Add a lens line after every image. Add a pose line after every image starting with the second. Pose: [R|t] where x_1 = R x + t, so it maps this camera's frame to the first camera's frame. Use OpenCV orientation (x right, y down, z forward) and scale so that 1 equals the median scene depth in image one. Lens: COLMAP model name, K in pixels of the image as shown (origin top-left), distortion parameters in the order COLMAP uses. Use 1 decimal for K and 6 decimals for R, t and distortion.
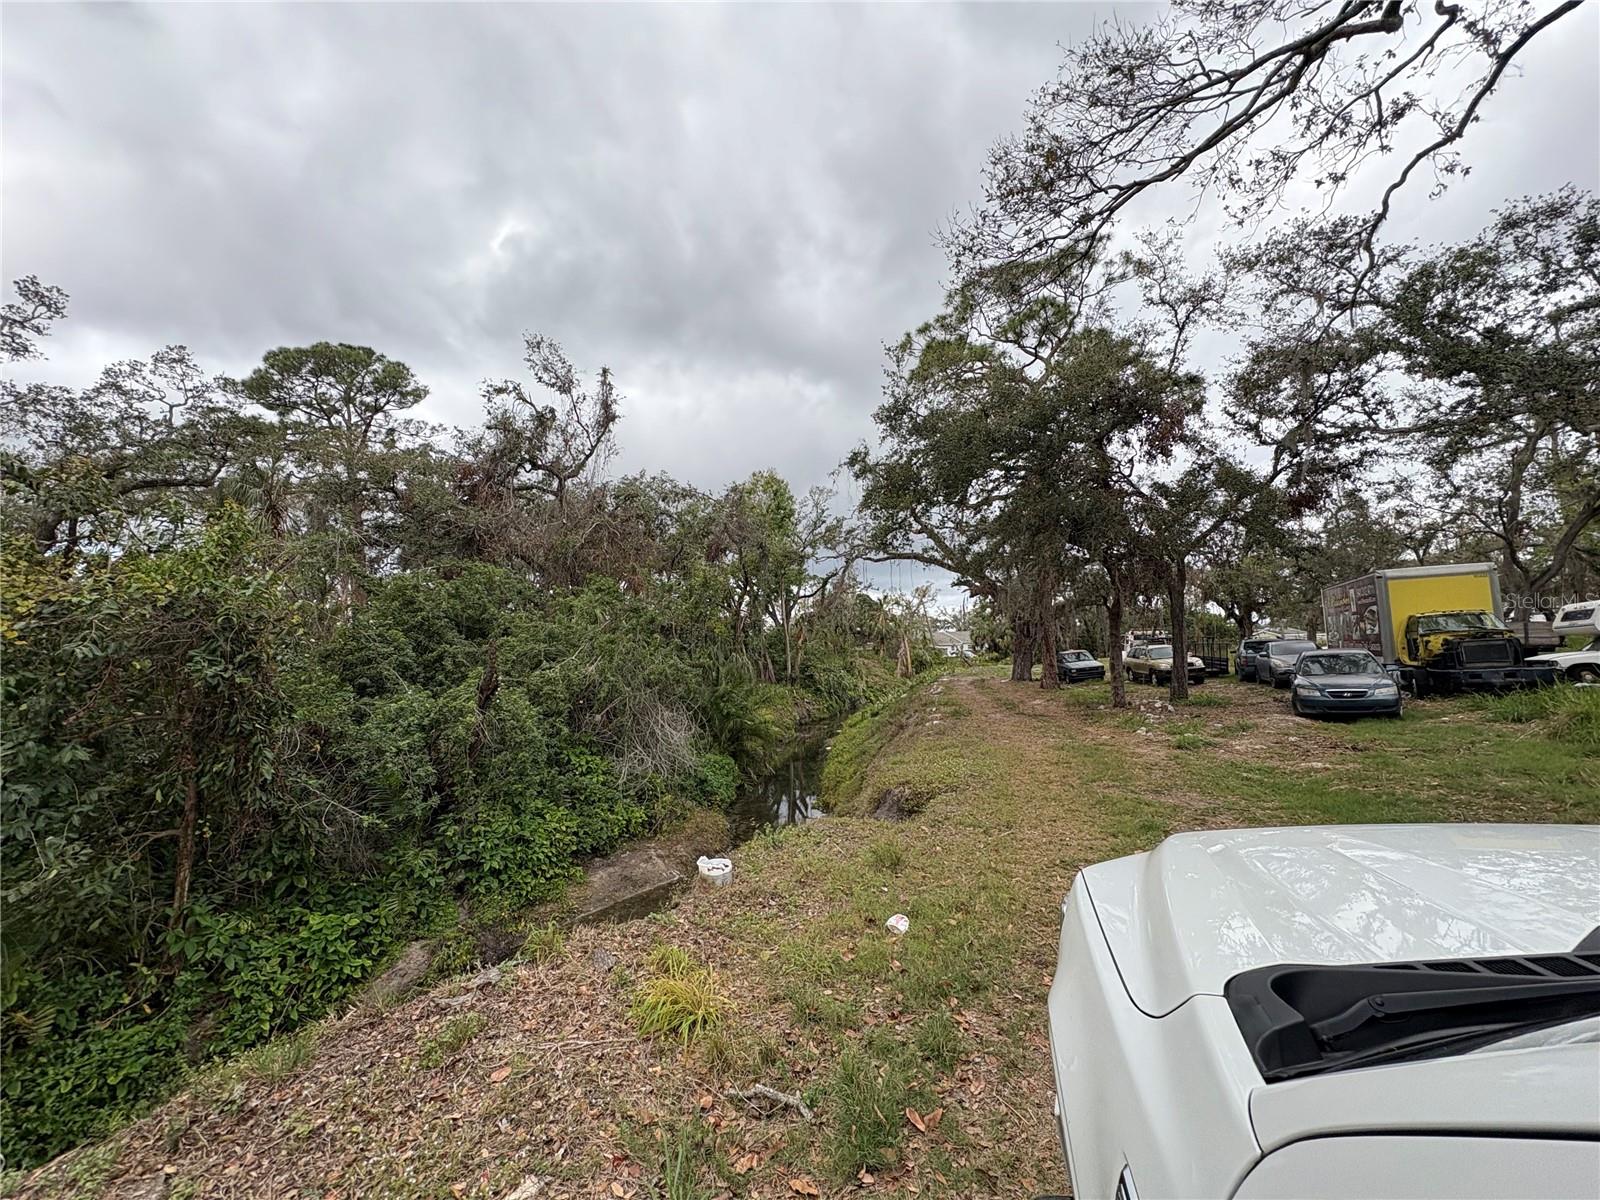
lens RADIAL K [[633.2, 0, 795.2], [0, 633.2, 603.4], [0, 0, 1]] dist [-0.001416, -0.000105]
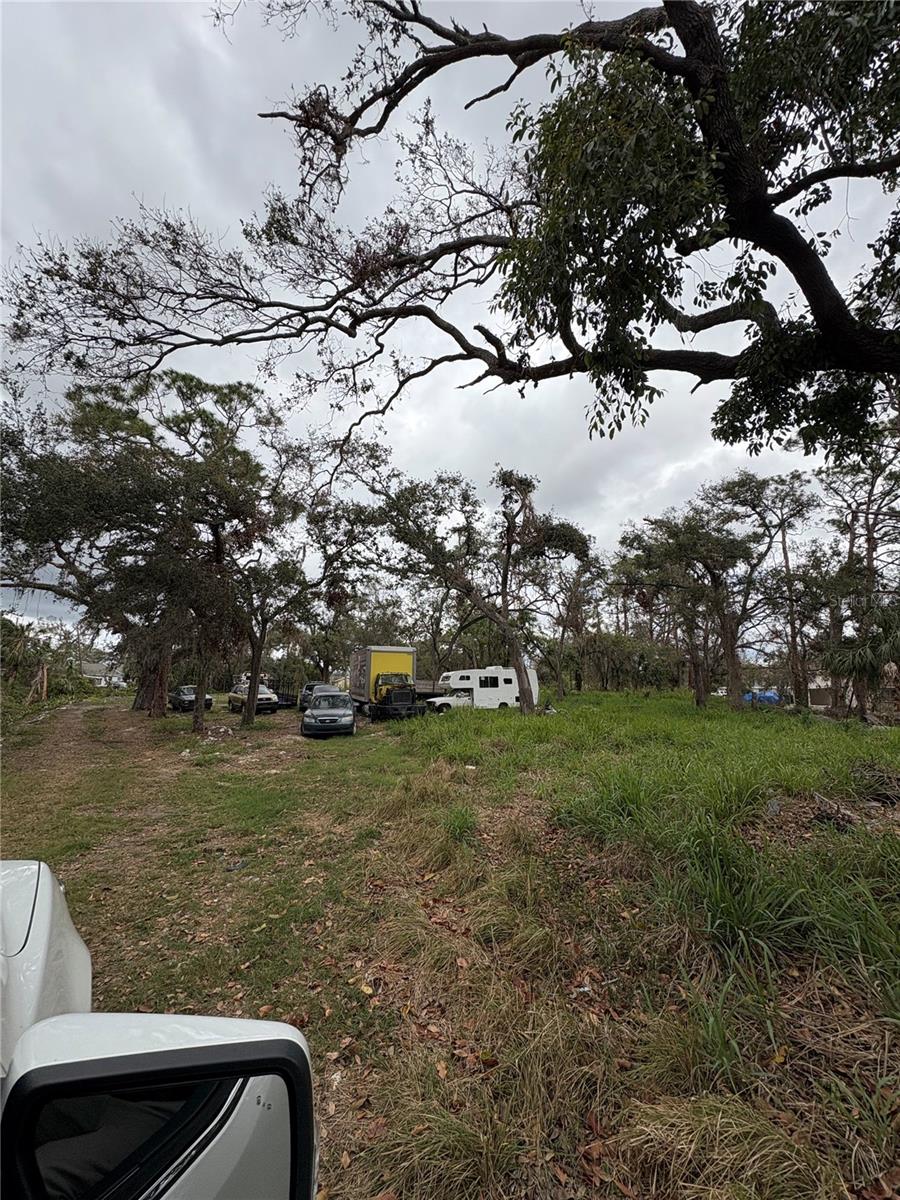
lens RADIAL K [[474.9, 0, 453.0], [0, 474.9, 601.8], [0, 0, 1]] dist [-0.001416, -0.000105]
pose [[0.661527, 0.169832, 0.730438, 0.123743], [-0.095787, 0.985176, -0.142311, -0.009120], [-0.743779, 0.024176, 0.667988, -0.029378]]
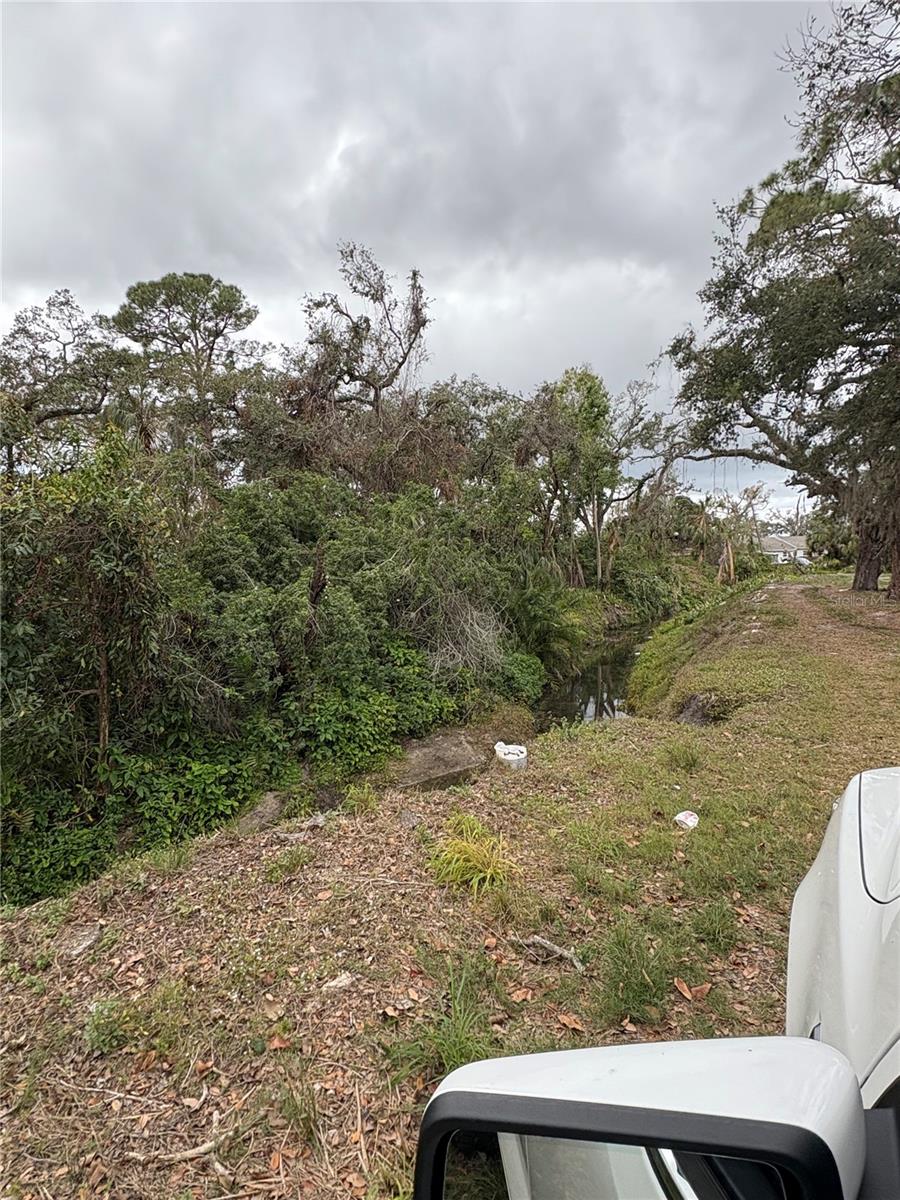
lens RADIAL K [[622.4, 0, 444.0], [0, 622.4, 601.9], [0, 0, 1]] dist [-0.003300, 0.002576]
pose [[0.967064, 0.025454, -0.253257, 0.008057], [0.012308, 0.989146, 0.146417, 0.002632], [0.254235, -0.144711, 0.956255, -0.000795]]
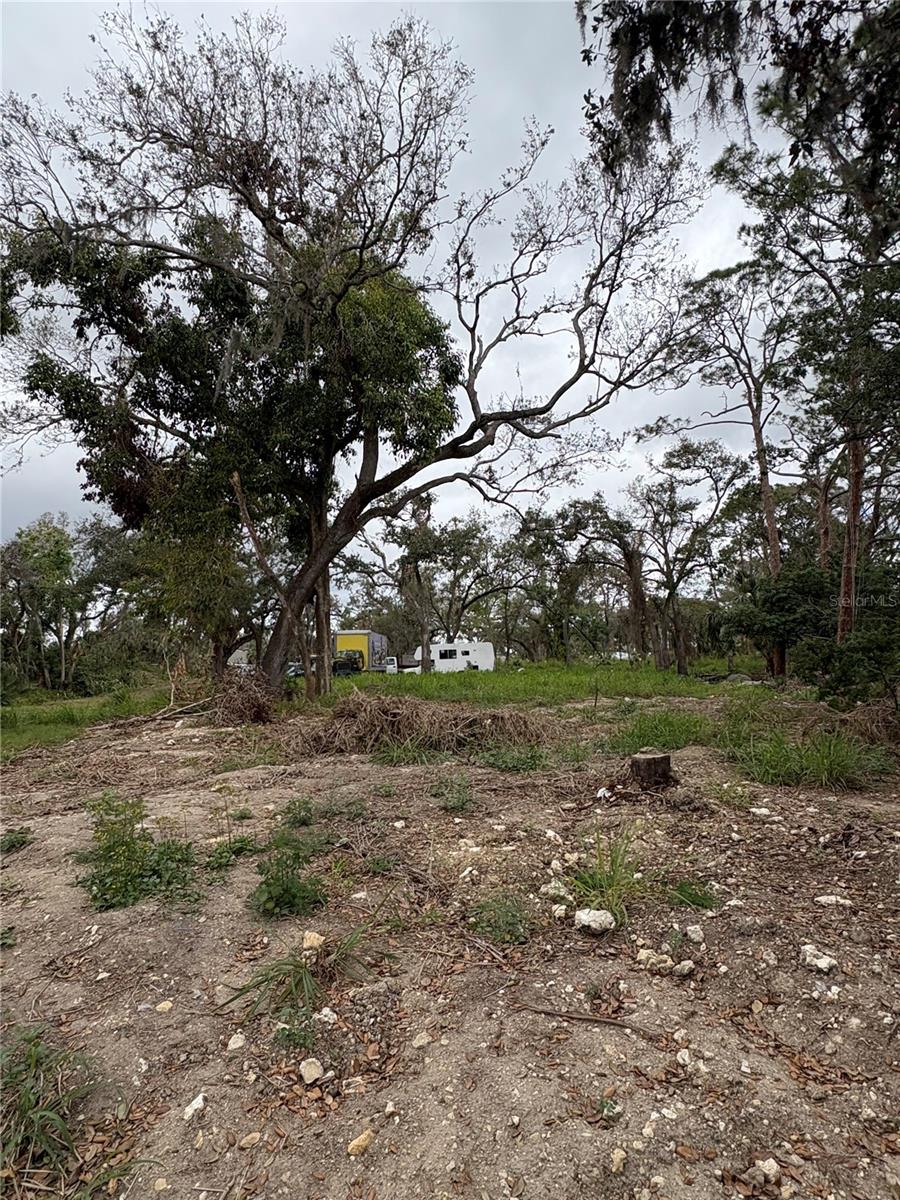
lens RADIAL K [[622.4, 0, 456.2], [0, 622.4, 604.0], [0, 0, 1]] dist [-0.003300, 0.002576]
pose [[0.880453, 0.066508, 0.469446, 0.244856], [-0.052168, 0.997690, -0.043504, -0.077377], [-0.471255, 0.013814, 0.881889, -1.293271]]
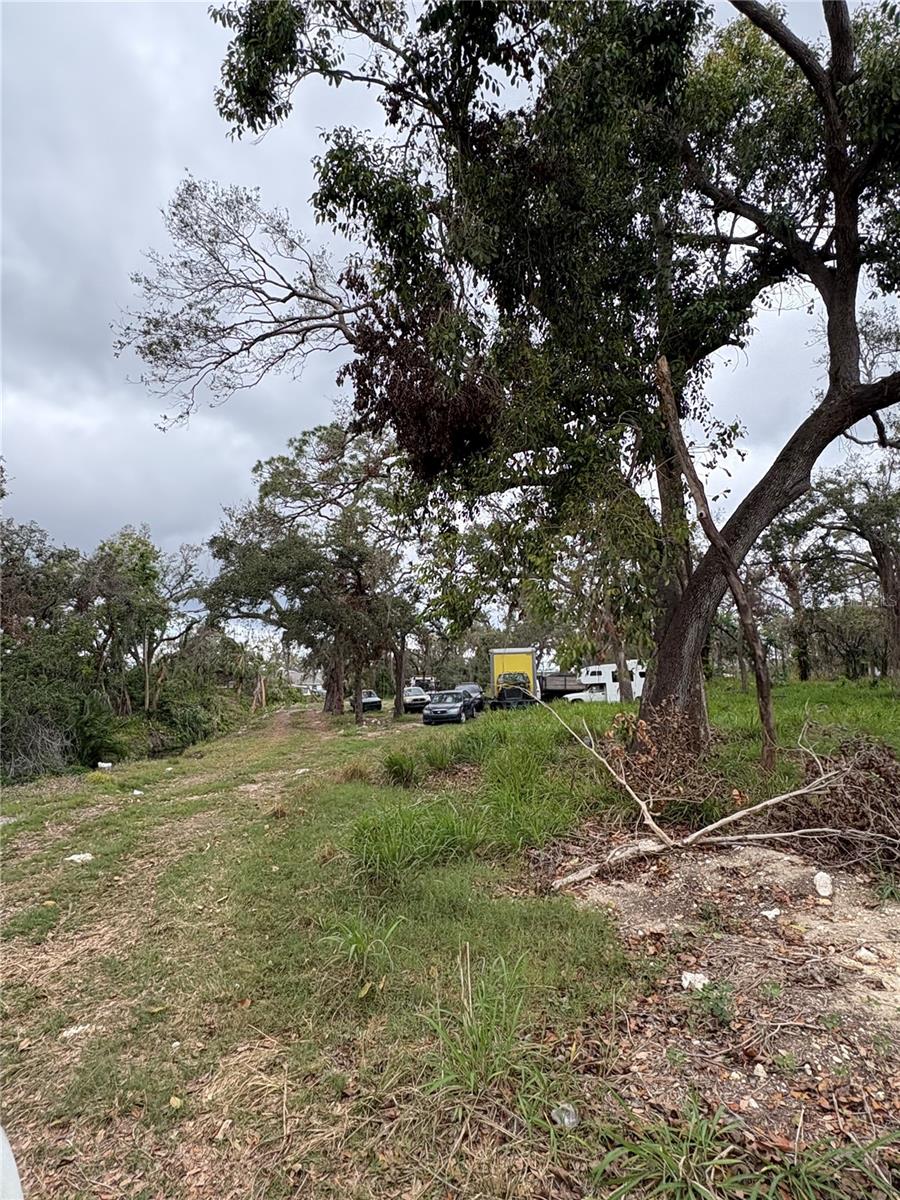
lens RADIAL K [[622.4, 0, 454.0], [0, 622.4, 598.4], [0, 0, 1]] dist [-0.003300, 0.002576]
pose [[0.905237, 0.070834, 0.418962, 0.022615], [-0.040821, 0.995944, -0.080184, -0.051908], [-0.422942, 0.055483, 0.904457, -0.699268]]
